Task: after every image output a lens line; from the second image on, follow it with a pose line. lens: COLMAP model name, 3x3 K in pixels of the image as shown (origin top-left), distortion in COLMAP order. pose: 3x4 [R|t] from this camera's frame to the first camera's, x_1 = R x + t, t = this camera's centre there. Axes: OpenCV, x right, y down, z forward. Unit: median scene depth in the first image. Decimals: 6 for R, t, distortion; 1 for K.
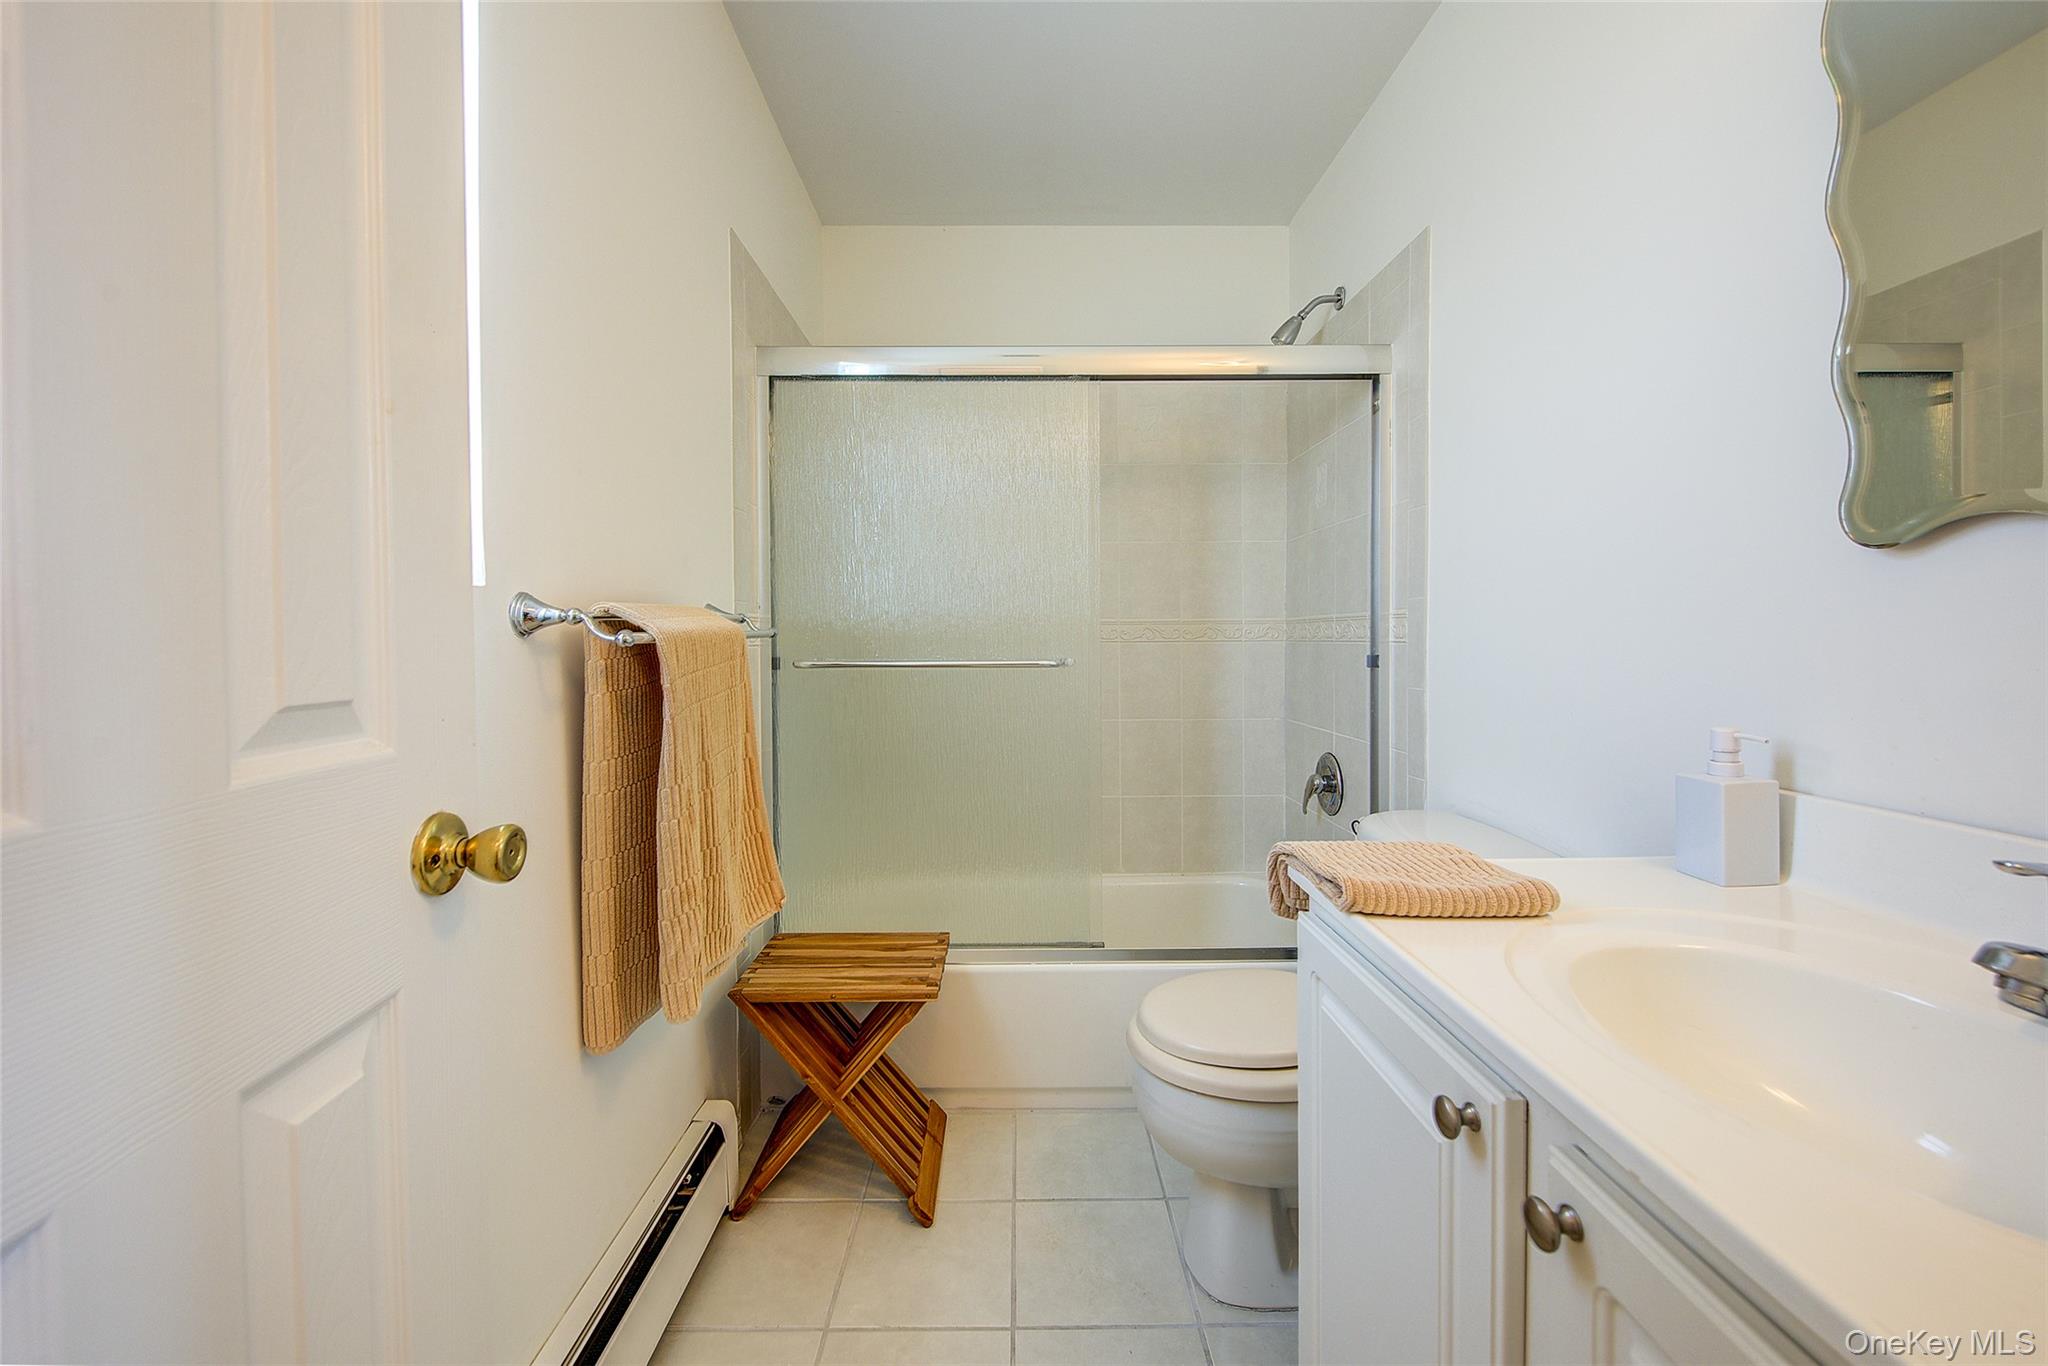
lens RADIAL K [[825.2, 0, 1026.7], [0, 825.2, 670.5], [0, 0, 1]] dist [0.009346, -0.005105]
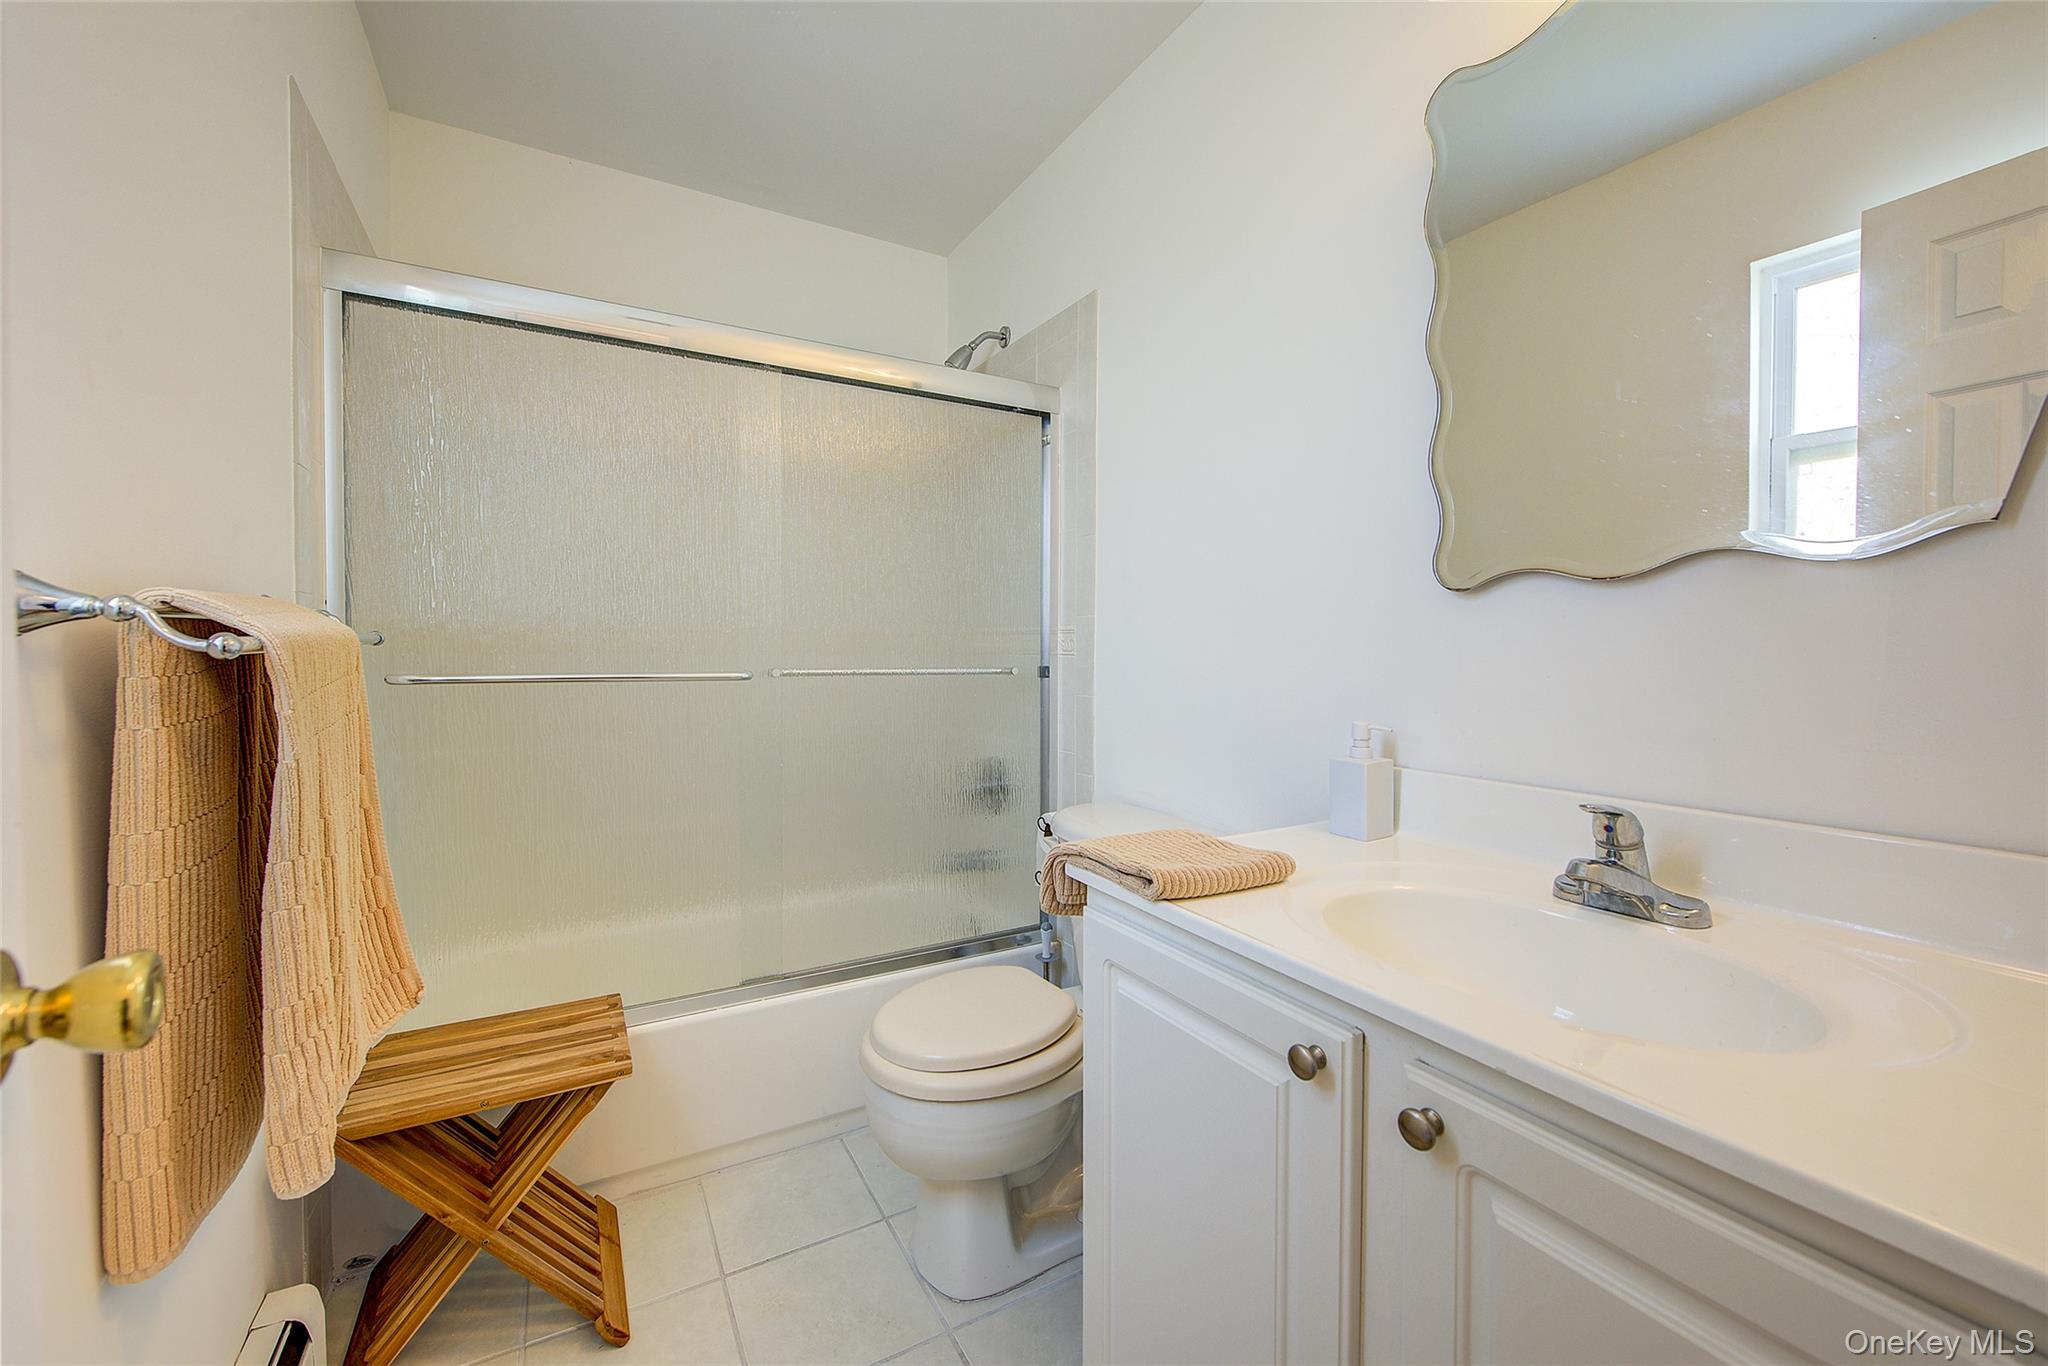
lens RADIAL K [[813.0, 0, 1029.4], [0, 813.0, 680.8], [0, 0, 1]] dist [0.006020, -0.004773]
pose [[0.873123, -0.010487, 0.487387, -0.152427], [0.010268, 0.999942, 0.003121, -0.003448], [-0.487391, 0.002279, 0.873181, 0.070903]]
